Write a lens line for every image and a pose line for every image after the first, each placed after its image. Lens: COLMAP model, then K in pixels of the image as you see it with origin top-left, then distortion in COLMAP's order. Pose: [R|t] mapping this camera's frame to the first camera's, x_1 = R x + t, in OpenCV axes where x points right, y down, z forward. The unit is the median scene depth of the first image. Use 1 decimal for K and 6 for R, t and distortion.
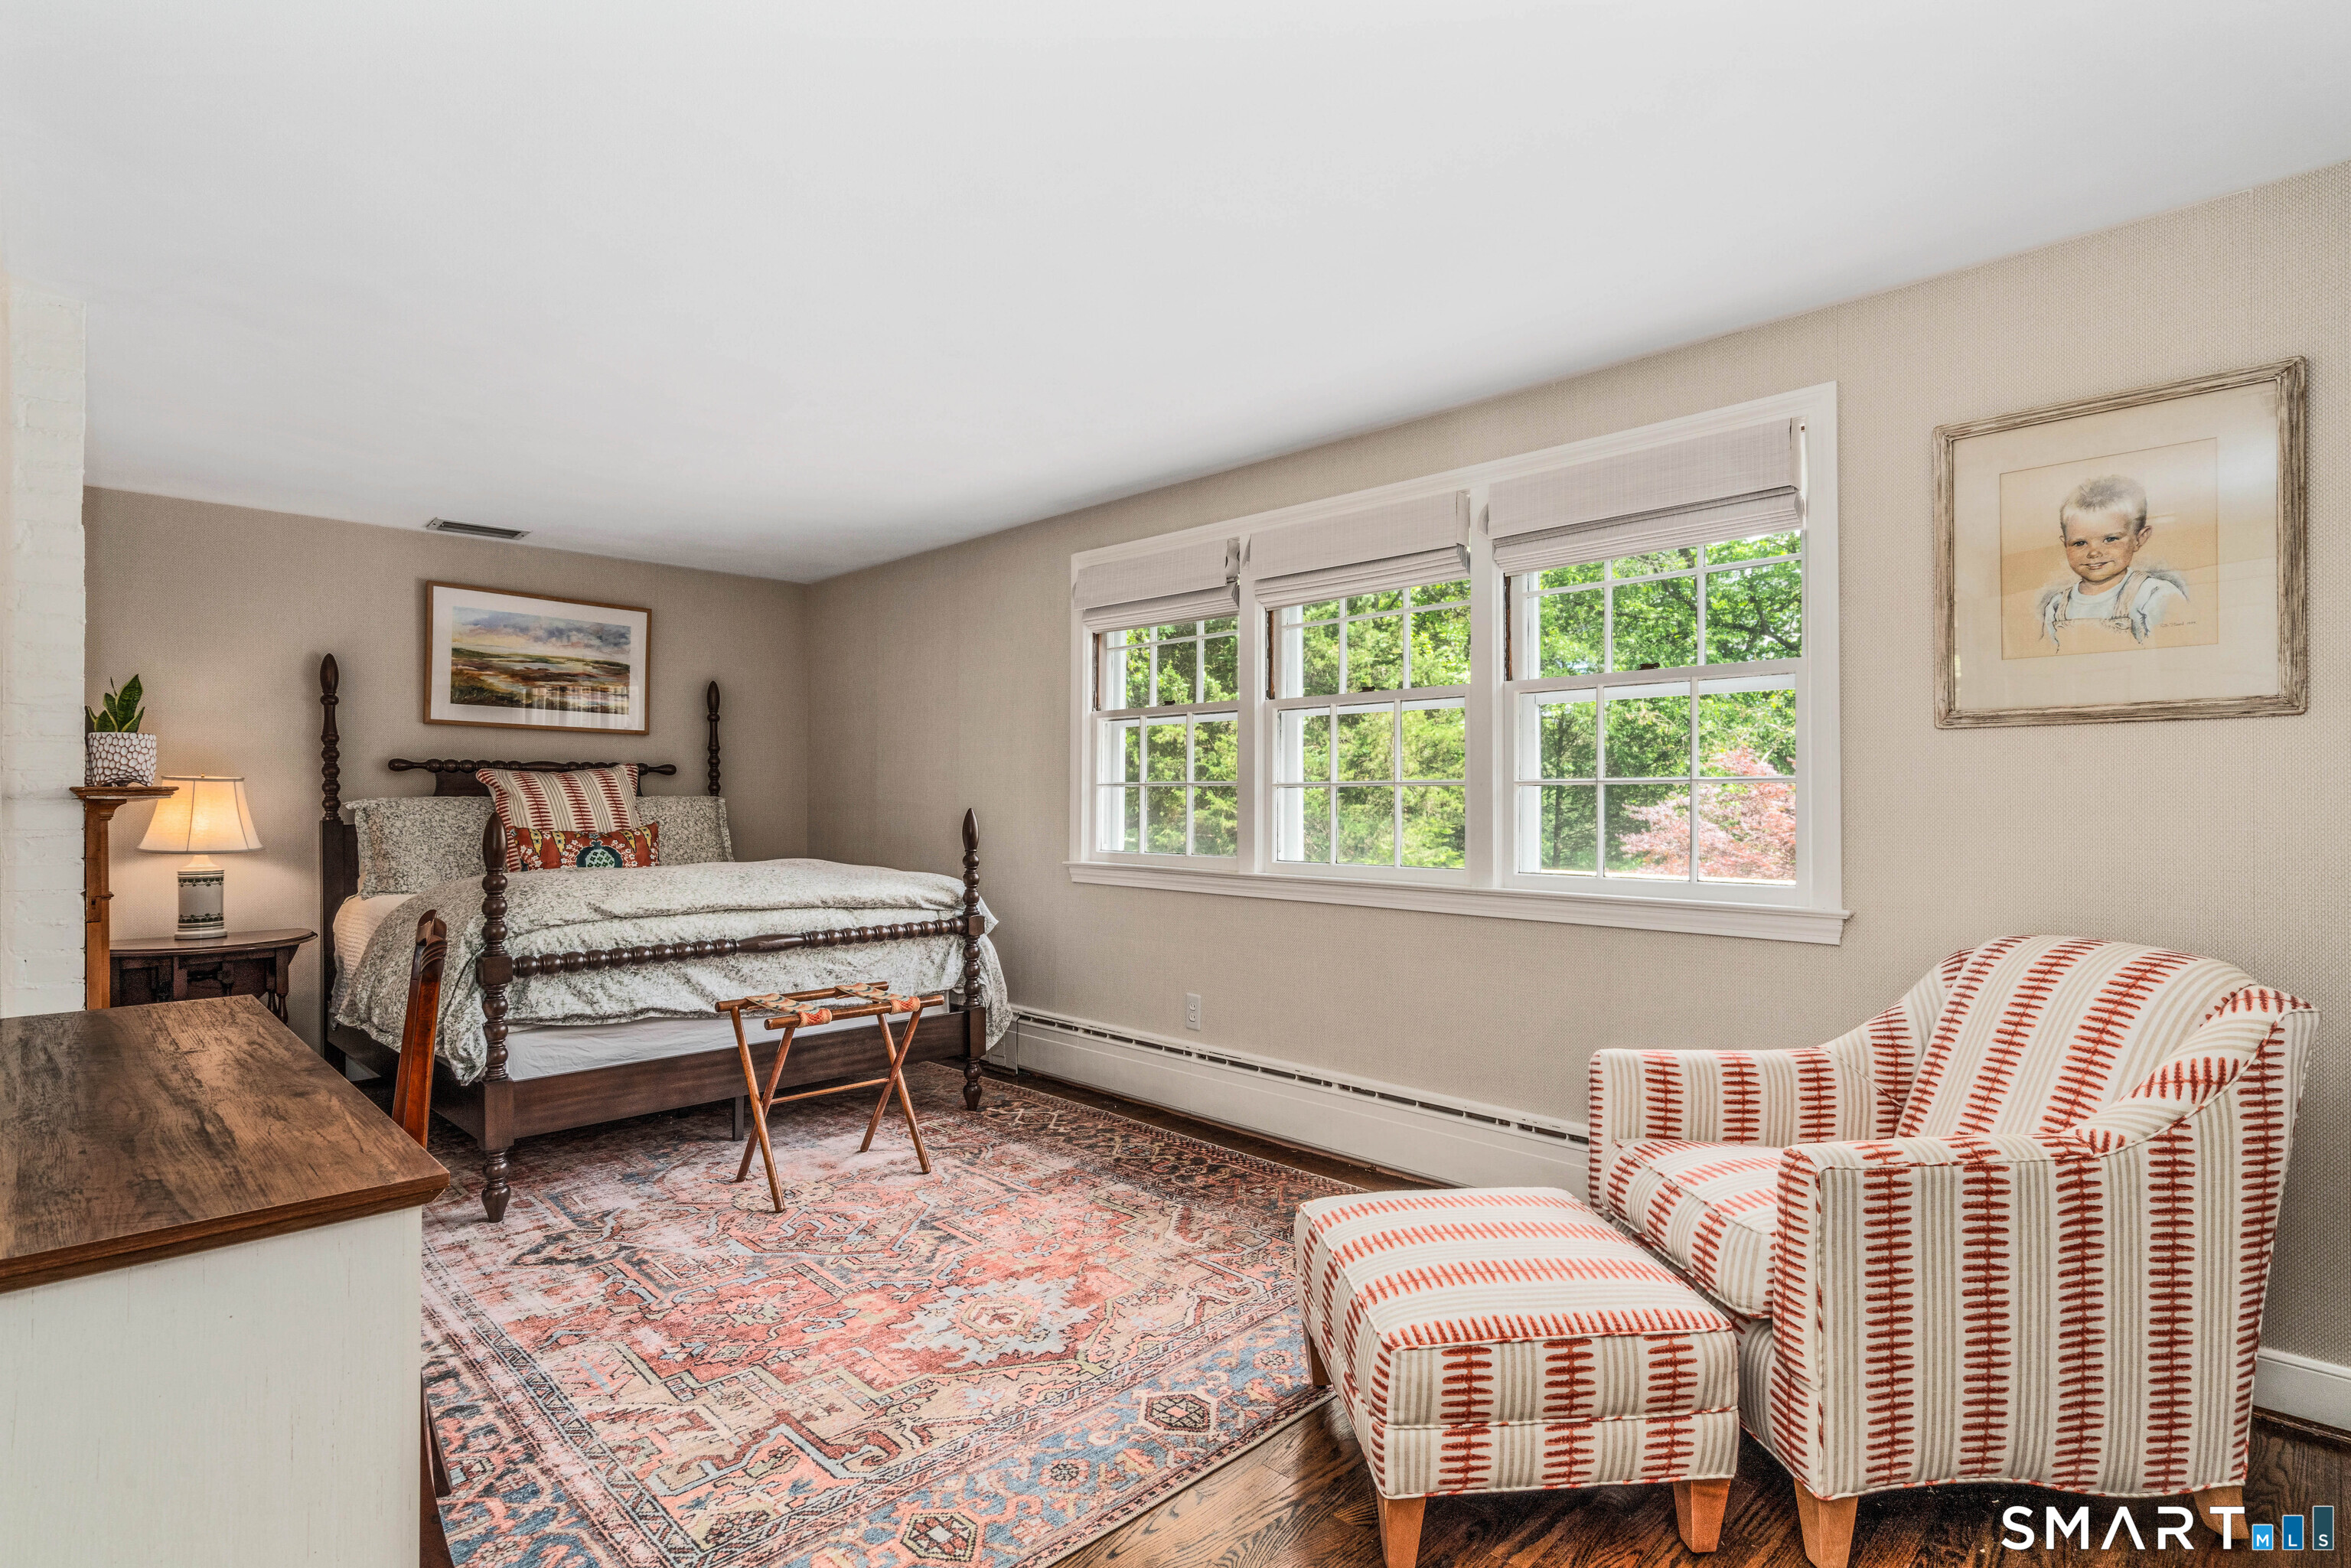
lens RADIAL K [[1144.9, 0, 1174.9], [0, 1144.9, 791.8], [0, 0, 1]] dist [-0.001632, 0.000151]
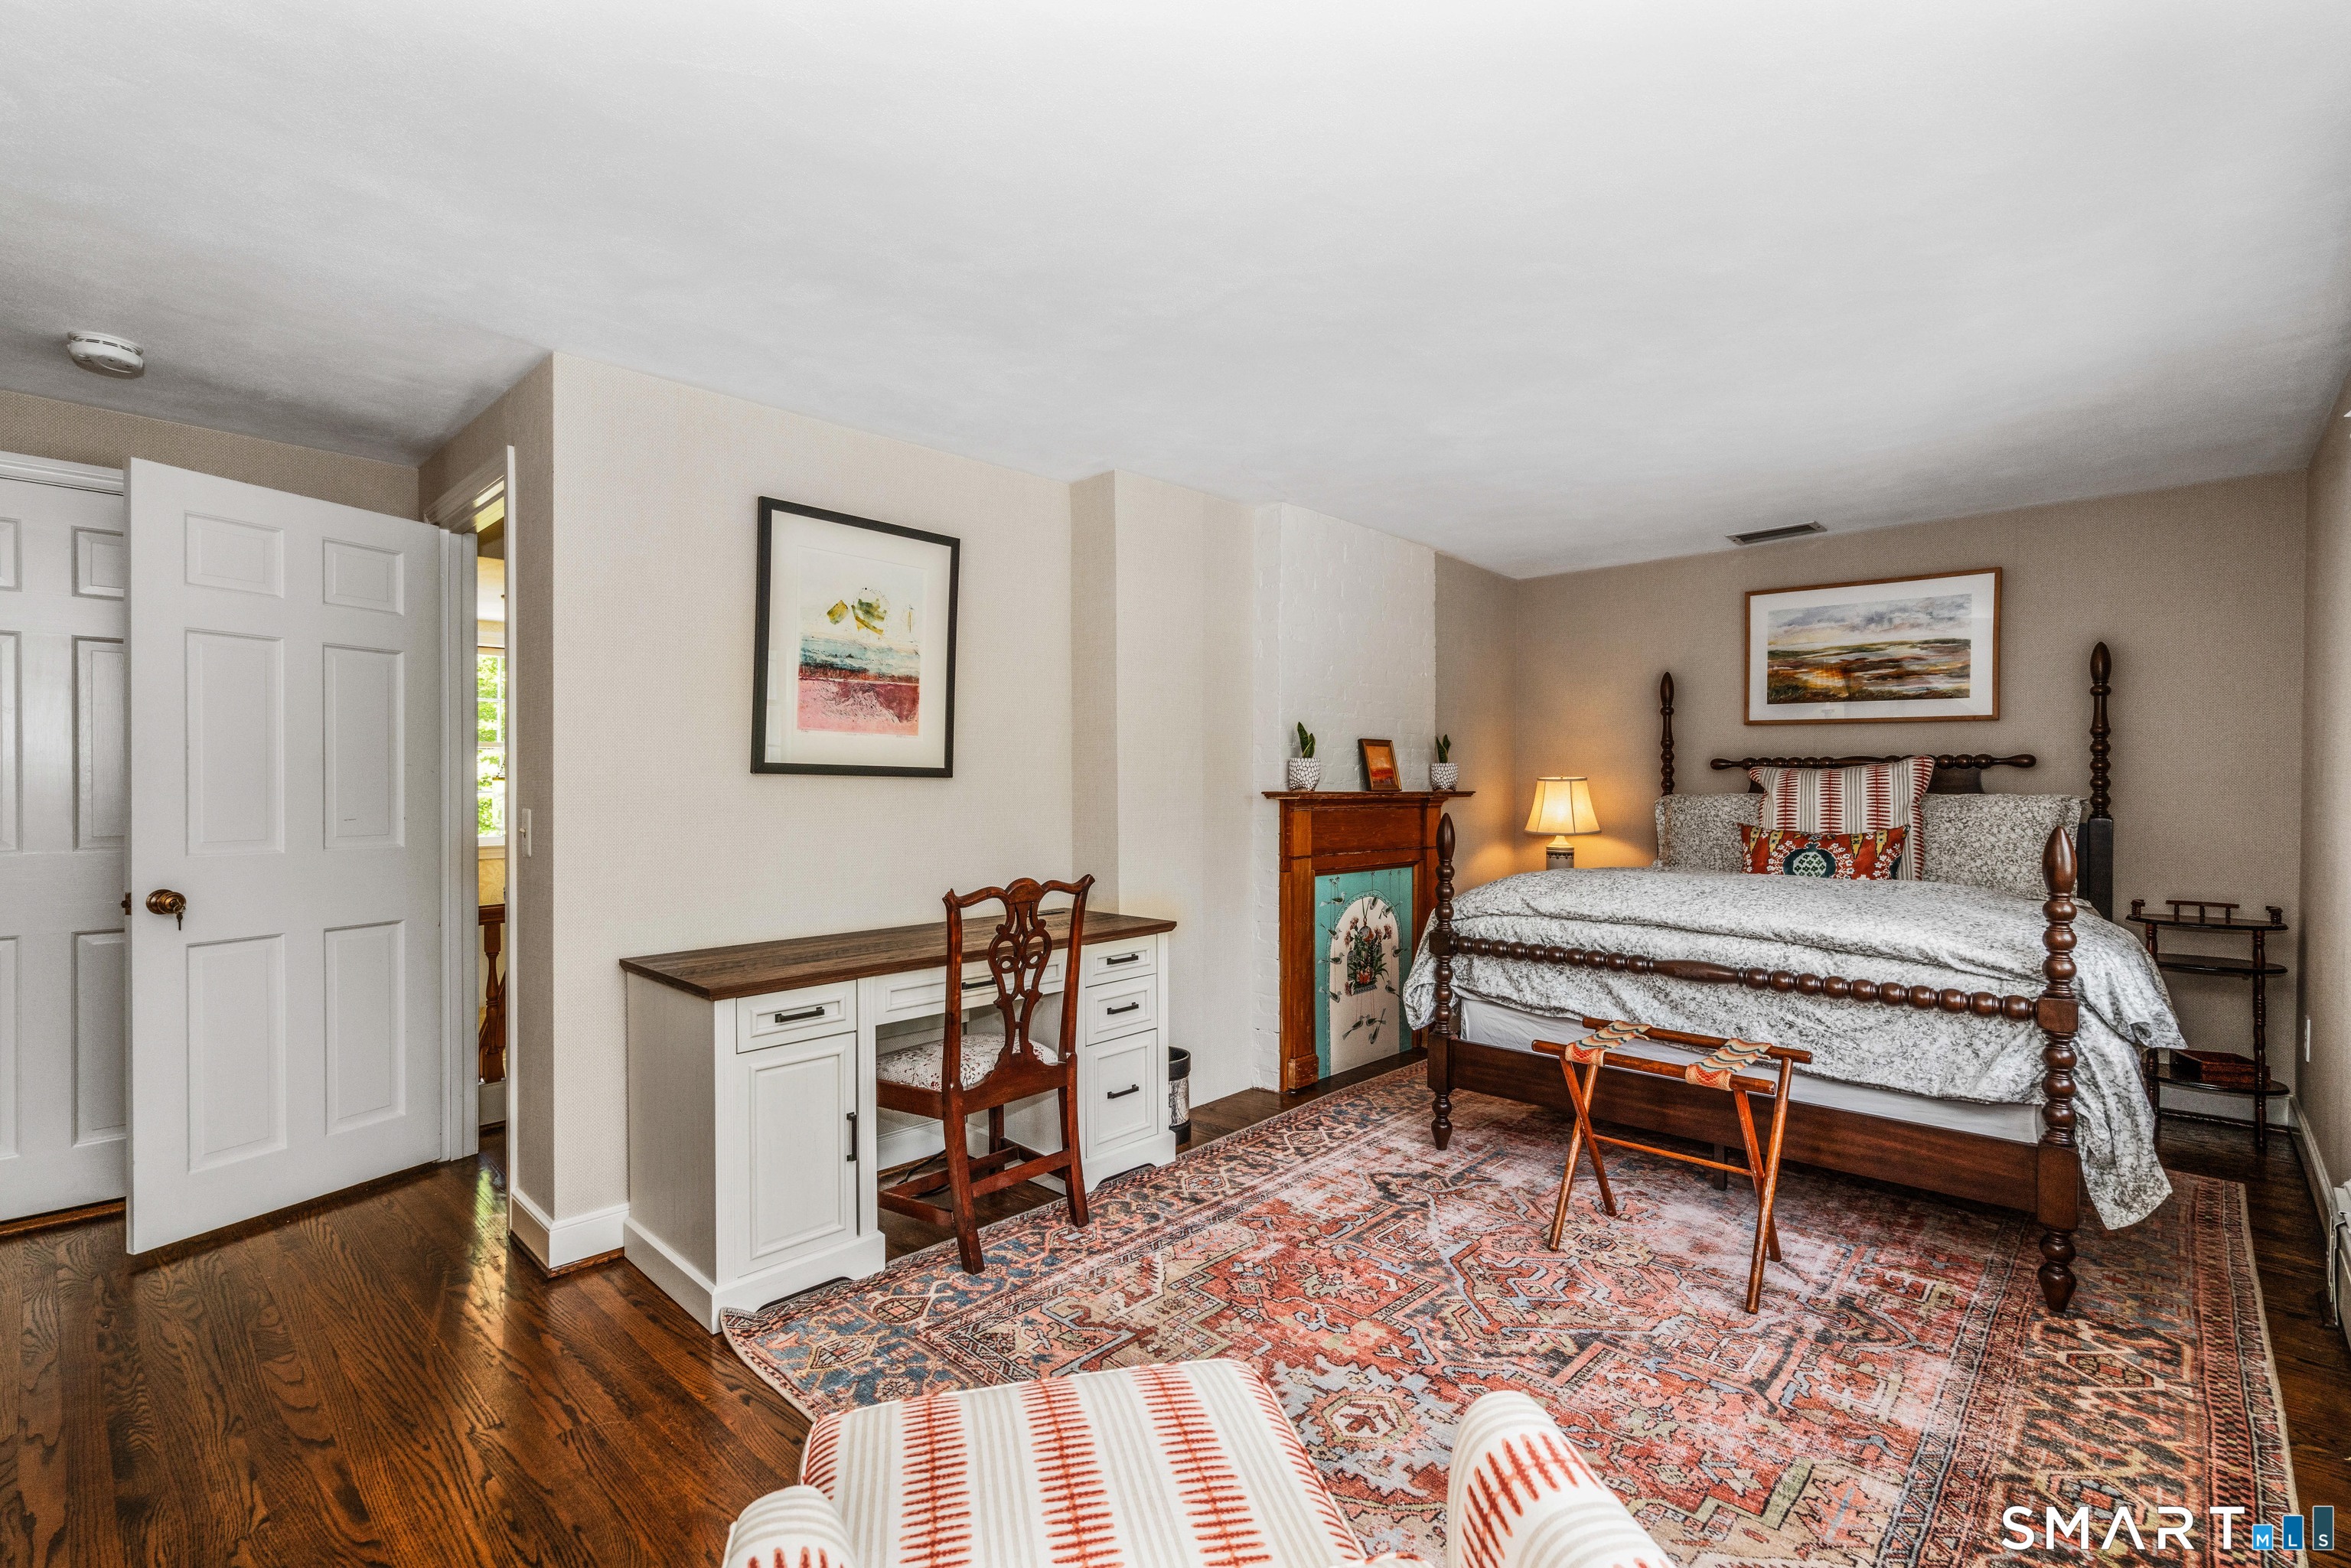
lens RADIAL K [[1056.1, 0, 1174.7], [0, 1056.1, 787.7], [0, 0, 1]] dist [-0.002335, 0.000187]
pose [[0.031174, 0.006806, -0.999491, 0.409874], [0.007774, 0.999945, 0.007052, -0.015041], [0.999484, -0.007990, 0.031119, 0.544446]]
